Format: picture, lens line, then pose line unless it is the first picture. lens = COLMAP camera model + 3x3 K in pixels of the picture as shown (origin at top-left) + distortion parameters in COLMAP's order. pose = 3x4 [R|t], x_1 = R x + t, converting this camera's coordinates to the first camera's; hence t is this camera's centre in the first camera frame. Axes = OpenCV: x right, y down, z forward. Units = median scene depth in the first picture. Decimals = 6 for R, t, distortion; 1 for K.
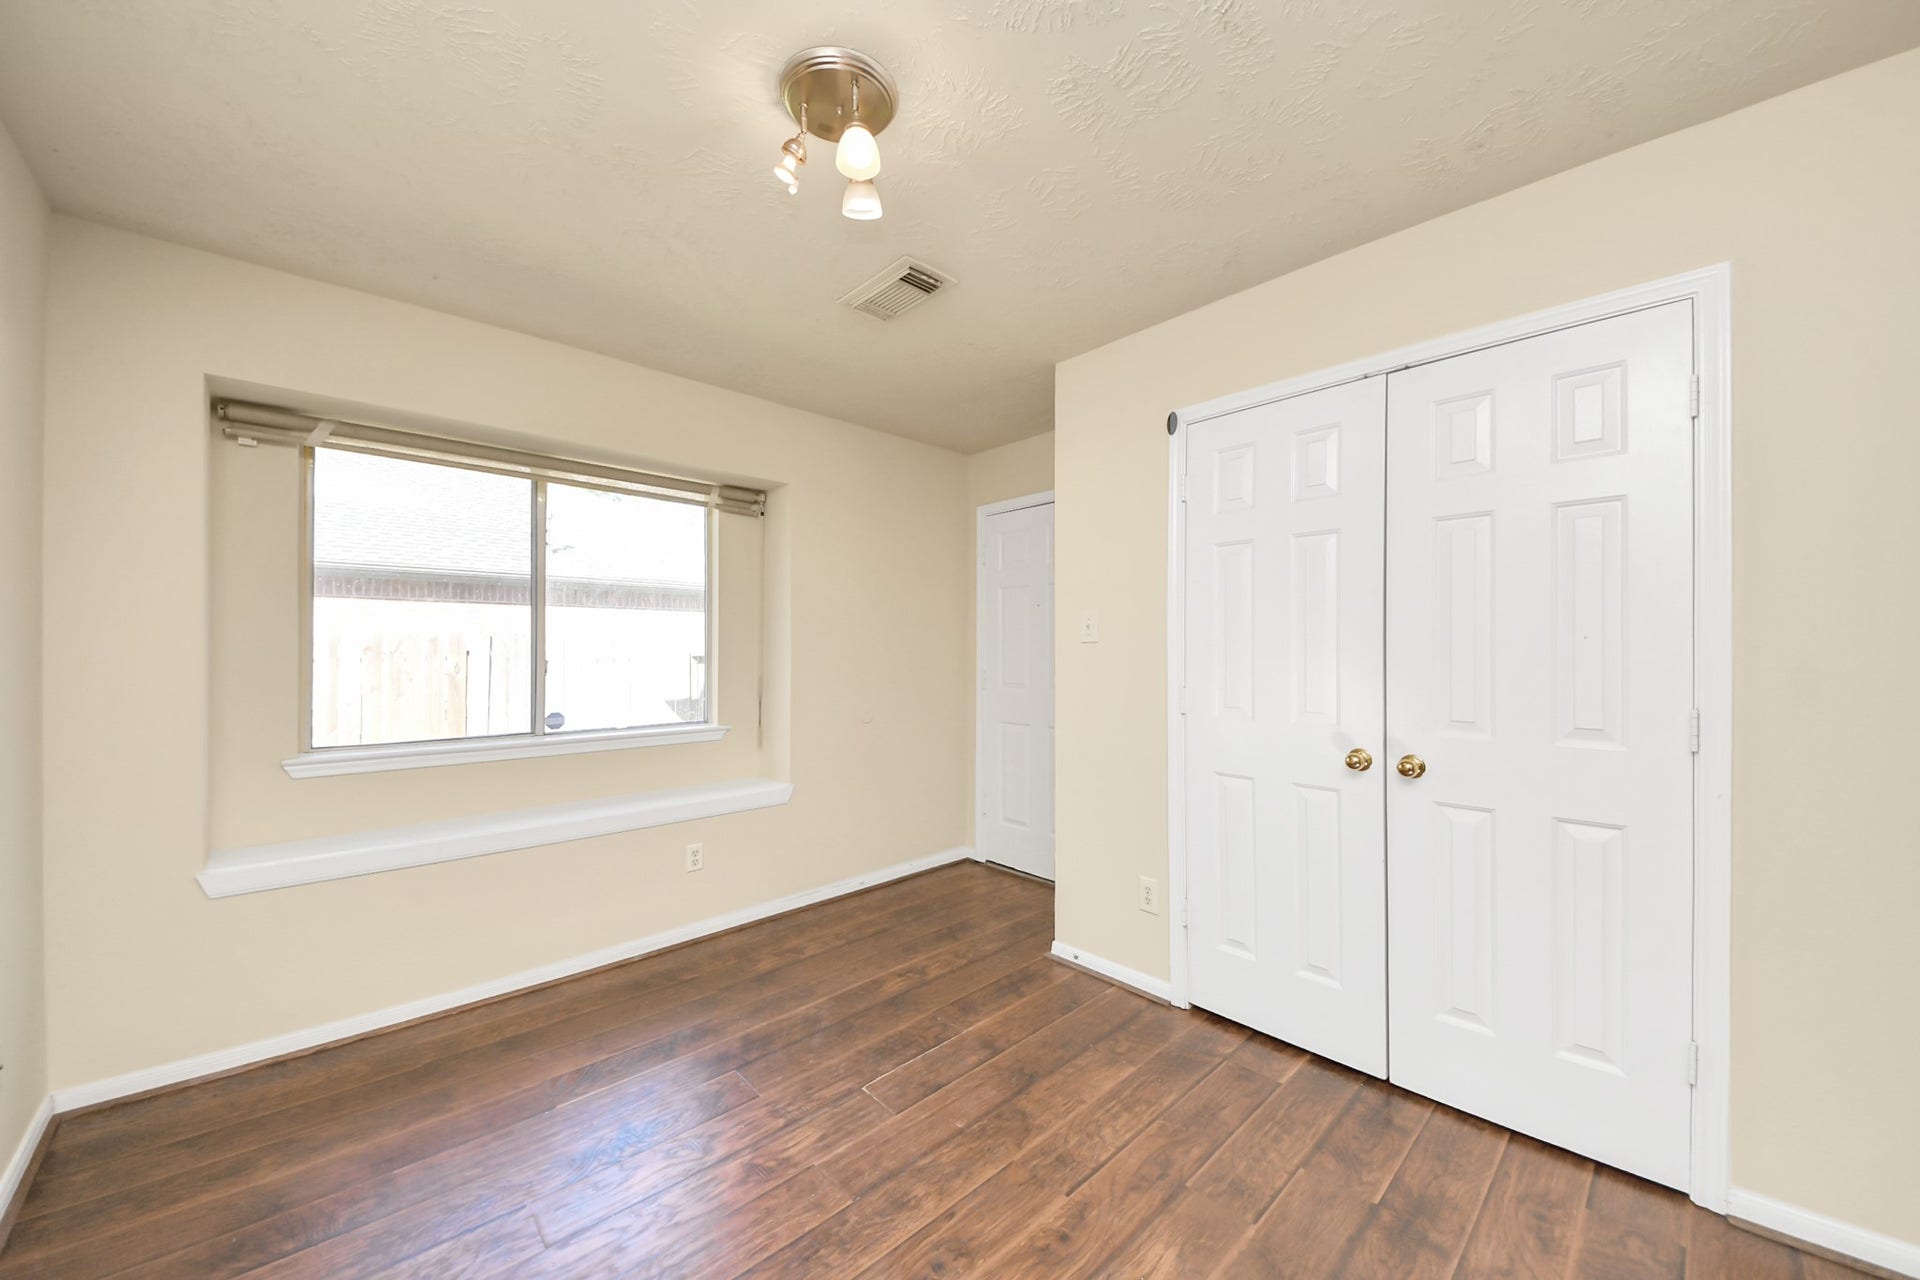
lens RADIAL K [[720.7, 0, 962.8], [0, 720.7, 650.7], [0, 0, 1]] dist [0.020145, -0.000315]
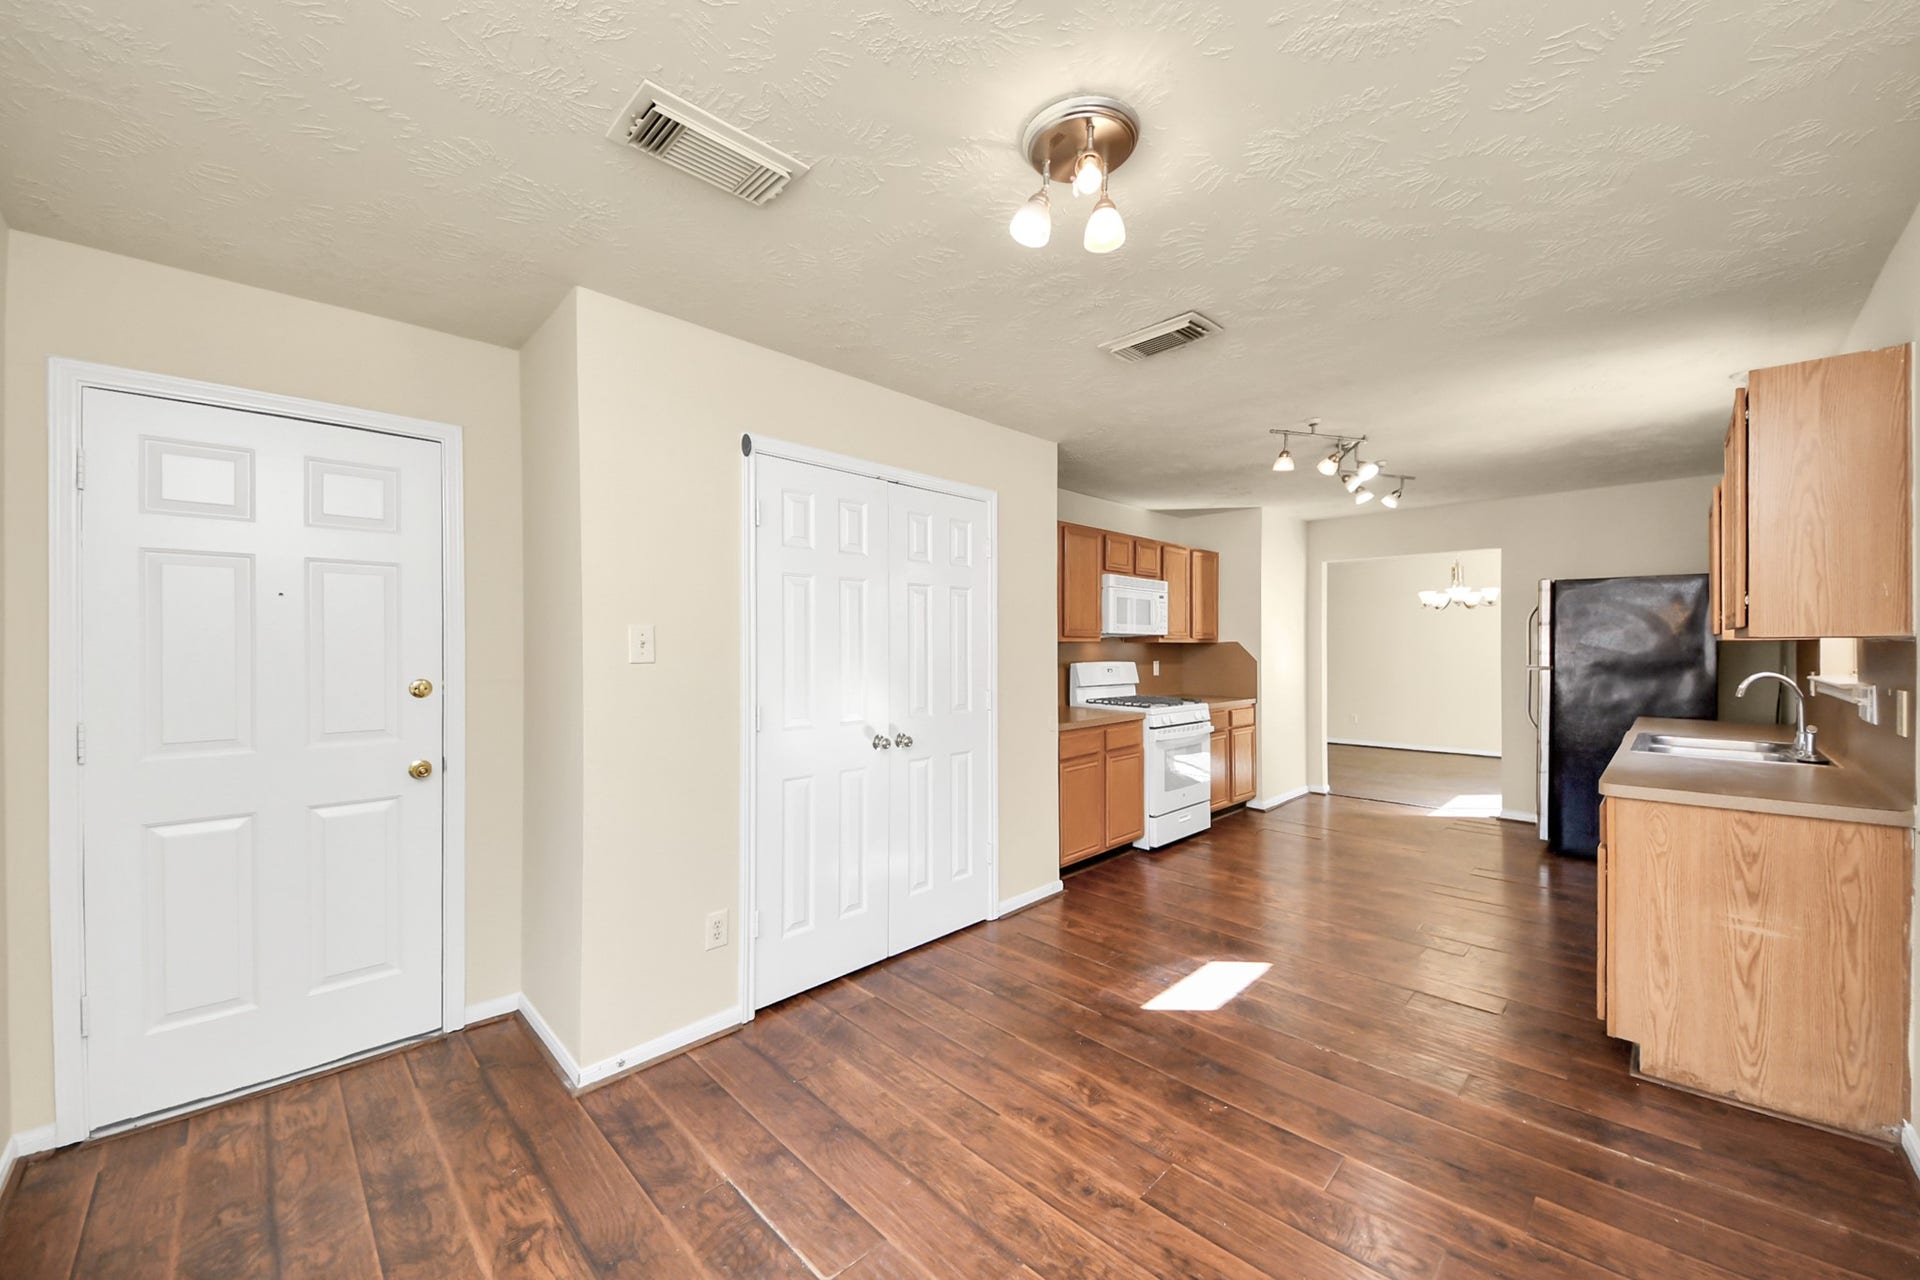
lens RADIAL K [[720.7, 0, 960.4], [0, 720.7, 634.7], [0, 0, 1]] dist [0.020145, -0.000315]
pose [[-0.015792, 0.019359, 0.999688, -0.892374], [0.013273, 0.999729, -0.019150, -0.028648], [-0.999787, 0.012966, -0.016045, 0.877801]]
